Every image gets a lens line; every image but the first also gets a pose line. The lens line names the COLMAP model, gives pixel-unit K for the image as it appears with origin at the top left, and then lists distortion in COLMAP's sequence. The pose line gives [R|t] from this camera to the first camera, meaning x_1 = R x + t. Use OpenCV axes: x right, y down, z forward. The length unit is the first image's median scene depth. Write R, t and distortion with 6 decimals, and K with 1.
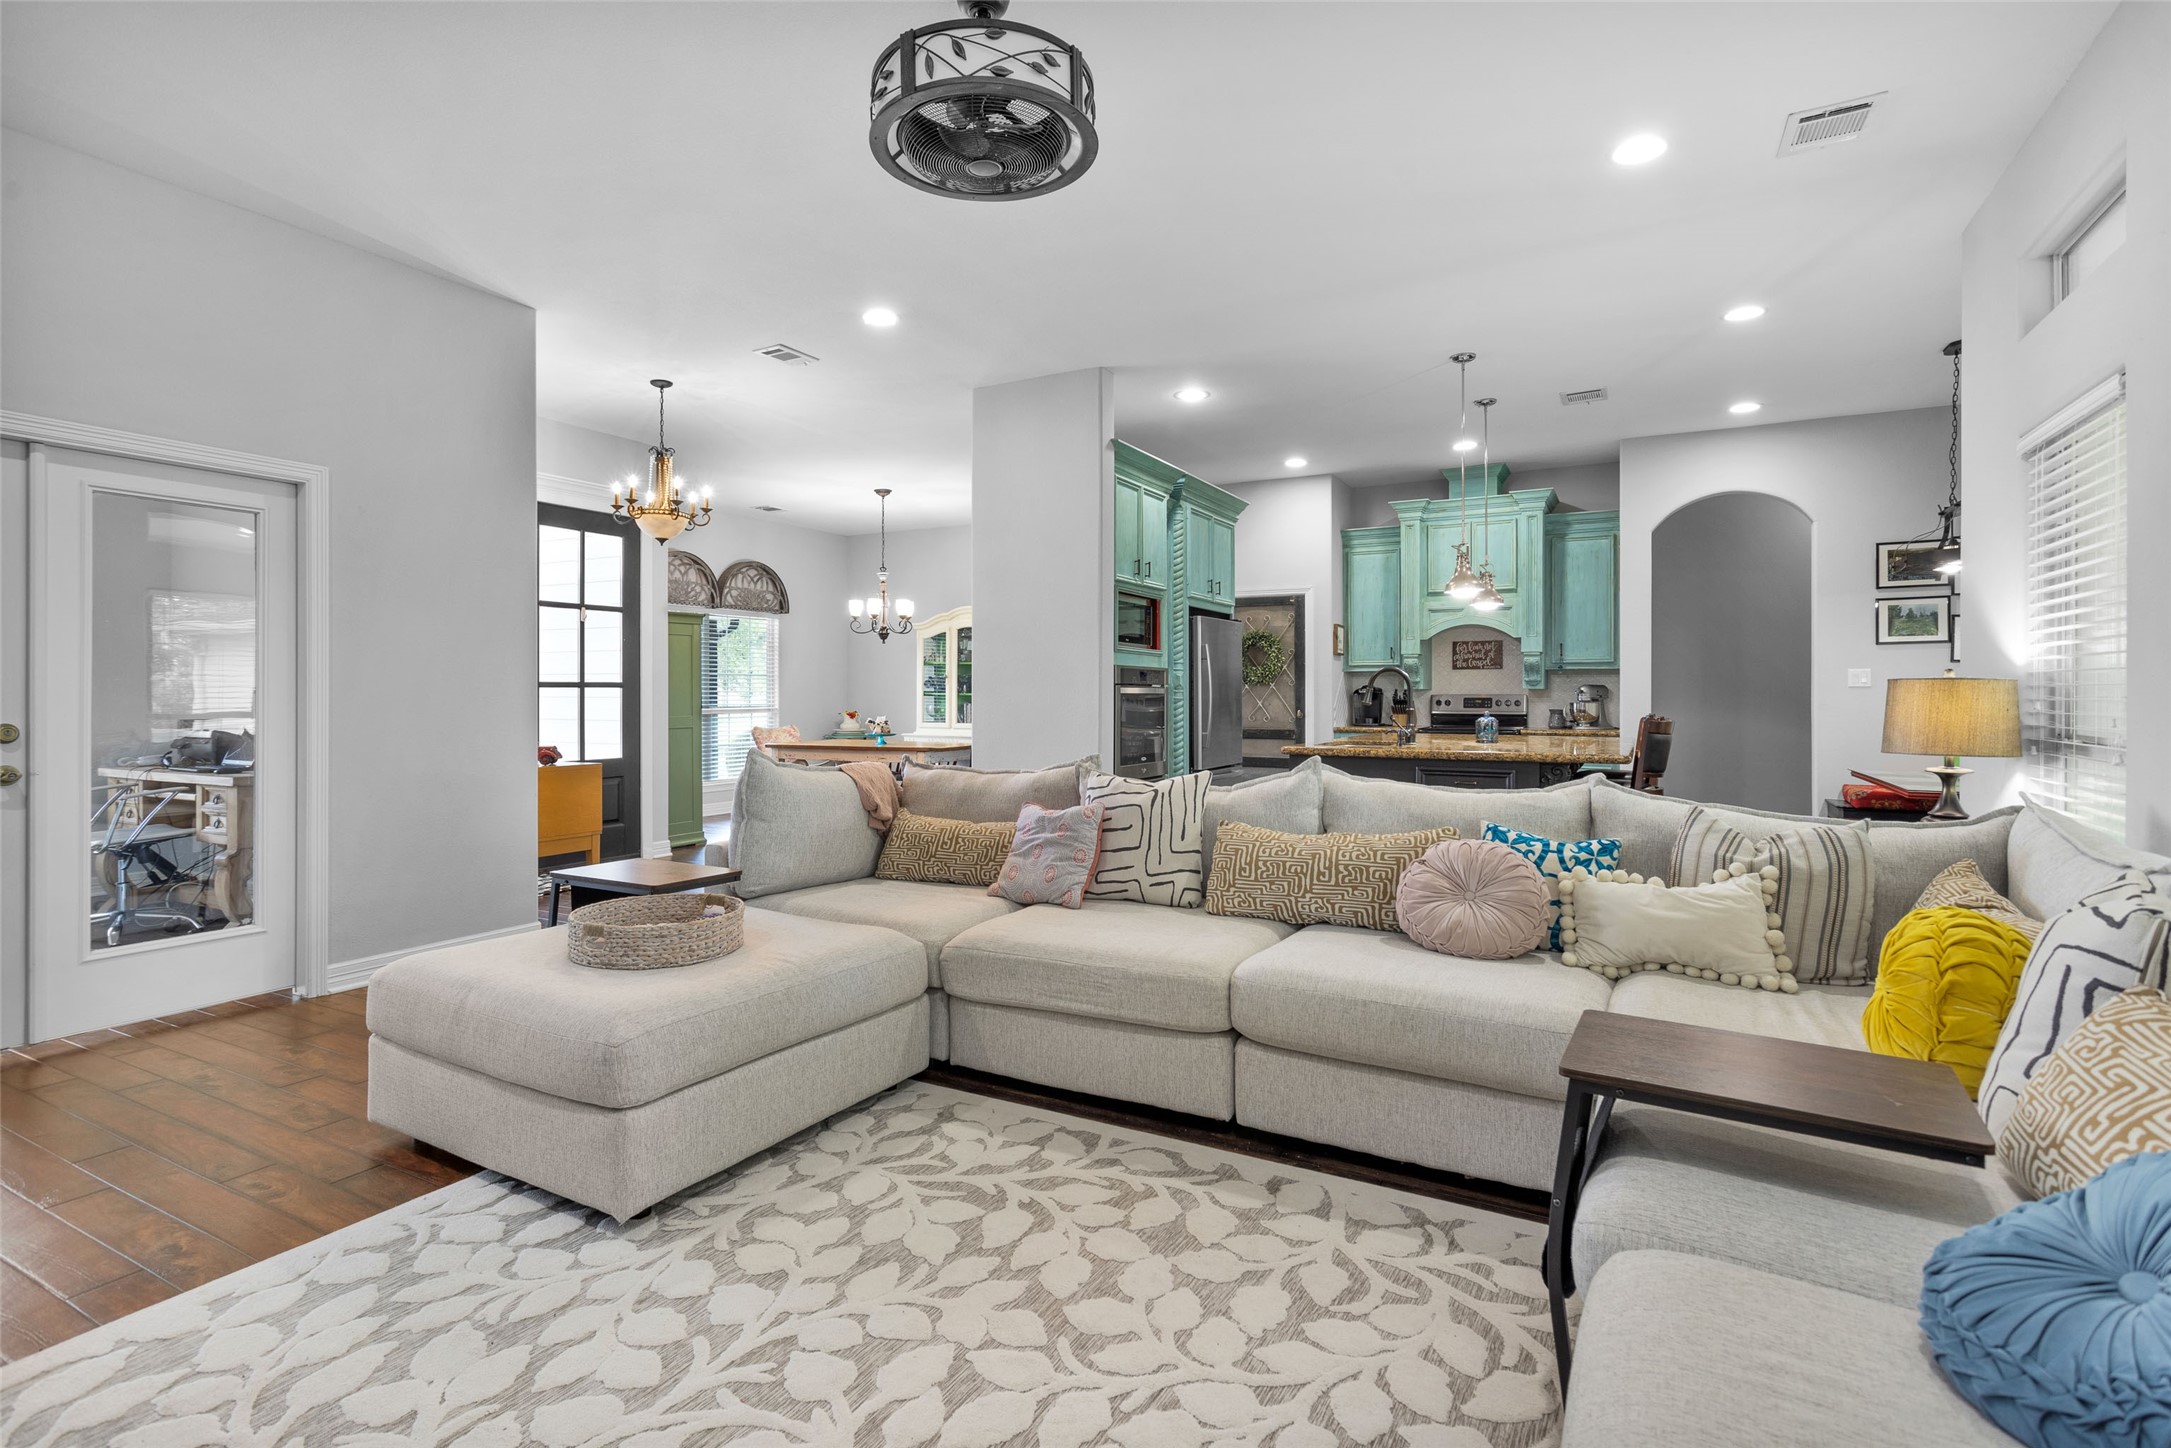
lens RADIAL K [[1052.9, 0, 1072.7], [0, 1052.9, 692.5], [0, 0, 1]] dist [0.003834, 0.001116]
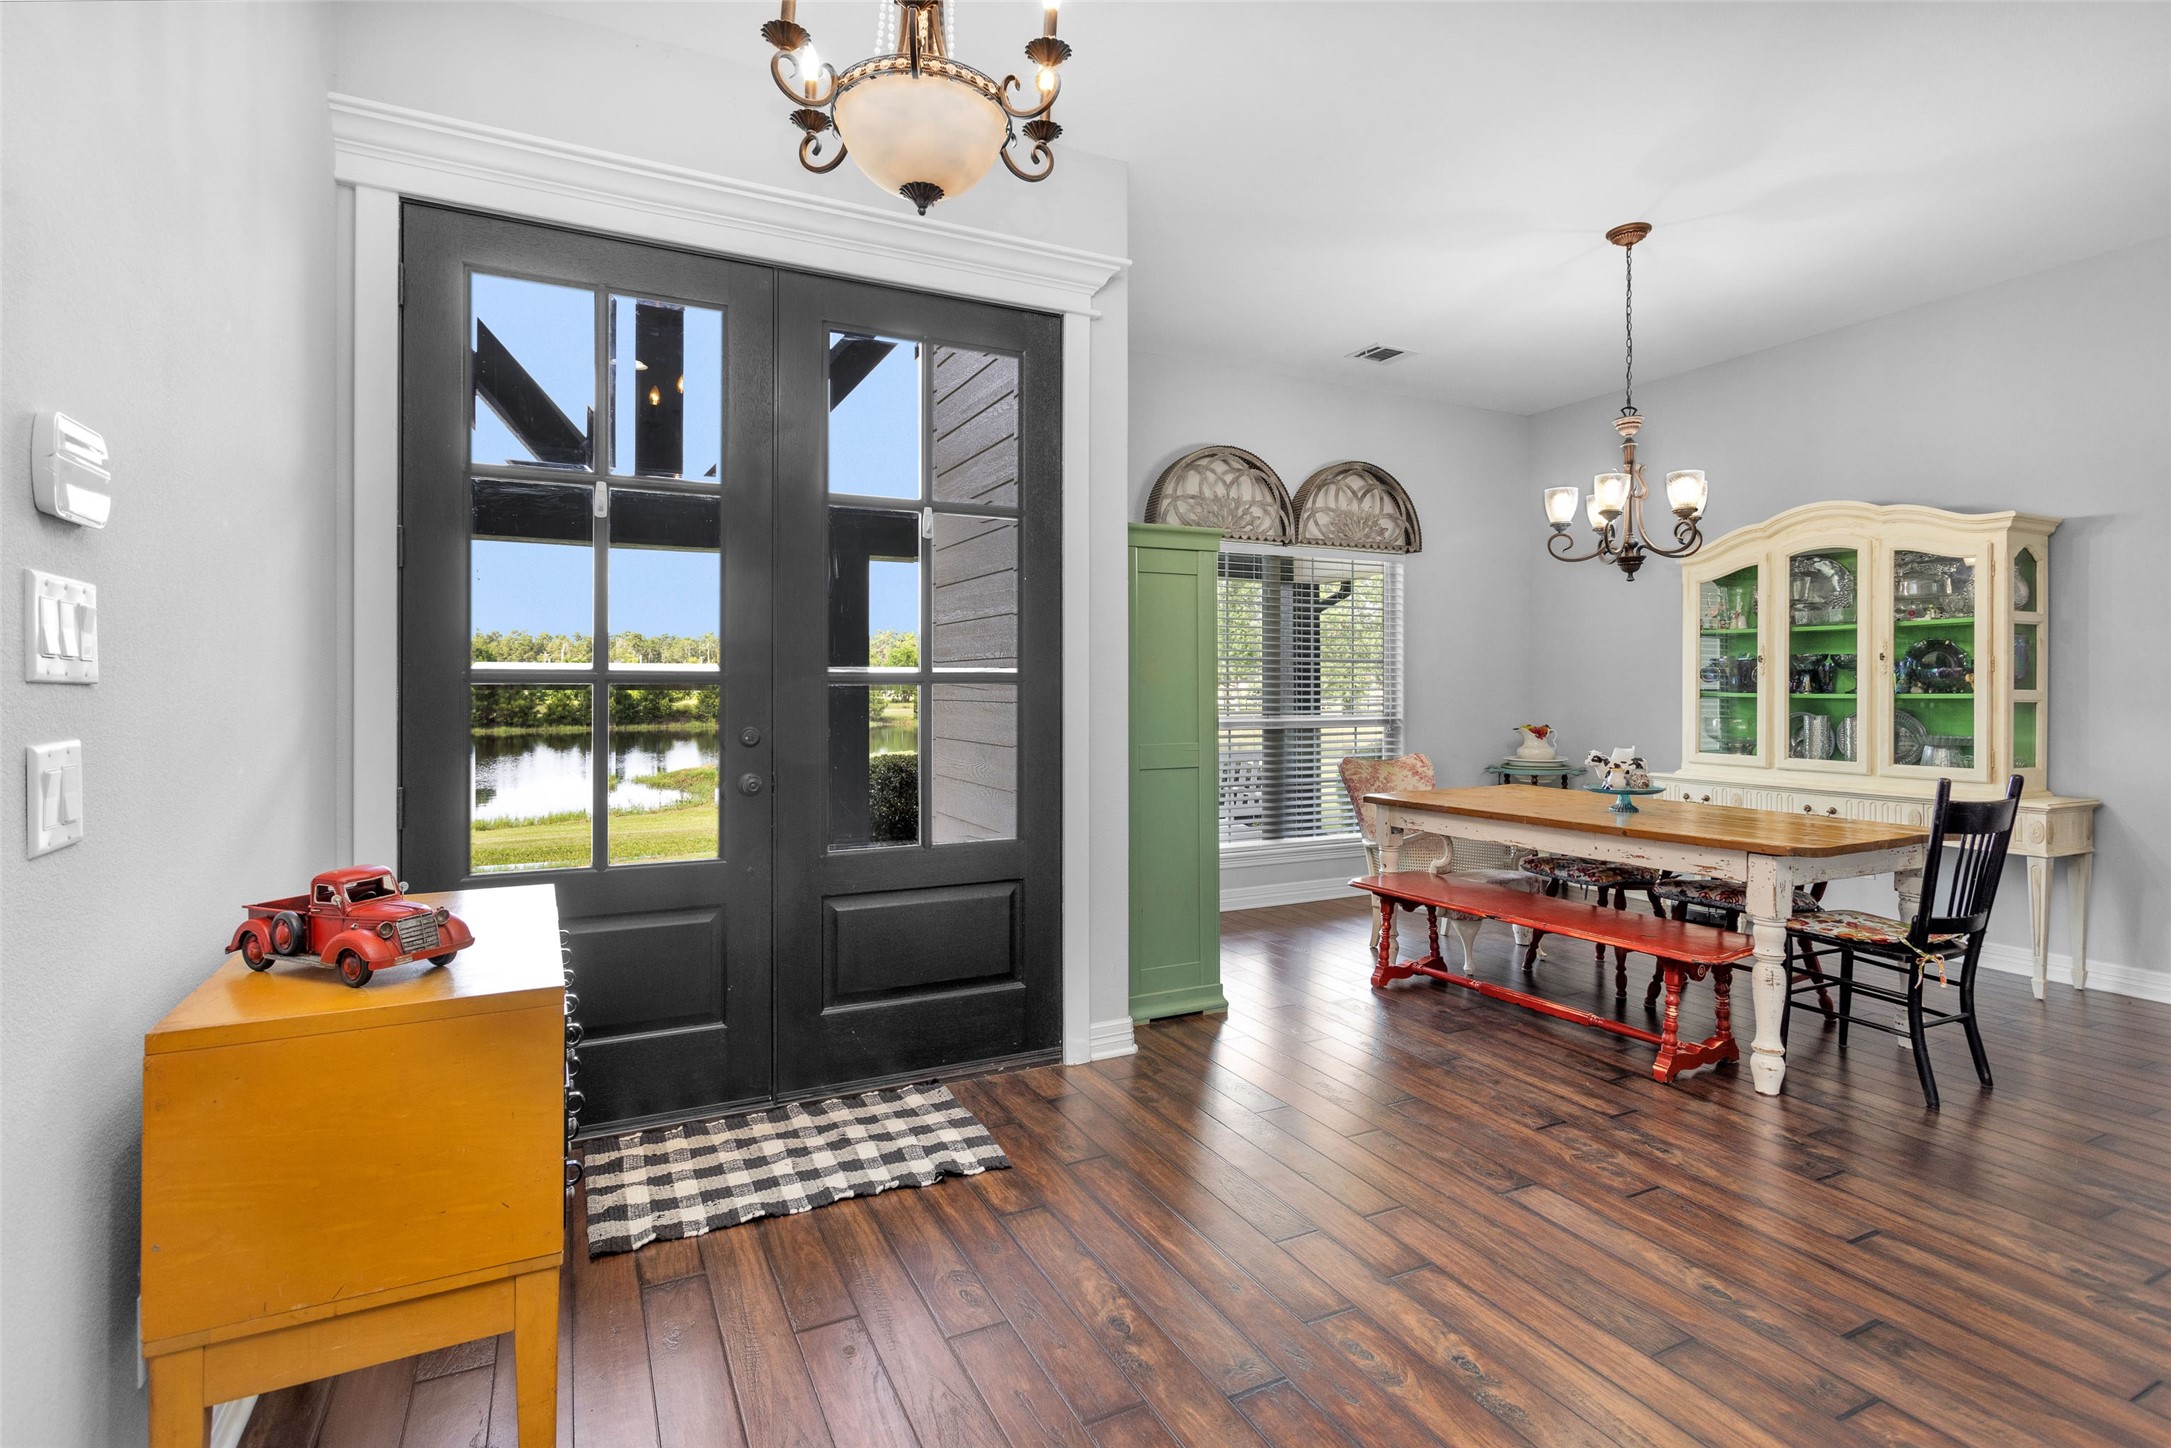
lens RADIAL K [[1029.9, 0, 1075.9], [0, 1029.9, 689.5], [0, 0, 1]] dist [0.010285, 0.001002]
pose [[0.817728, 0.001137, -0.575603, -0.104768], [0.001159, 0.999993, 0.003622, -0.003407], [0.575603, -0.003629, 0.817721, 0.451086]]
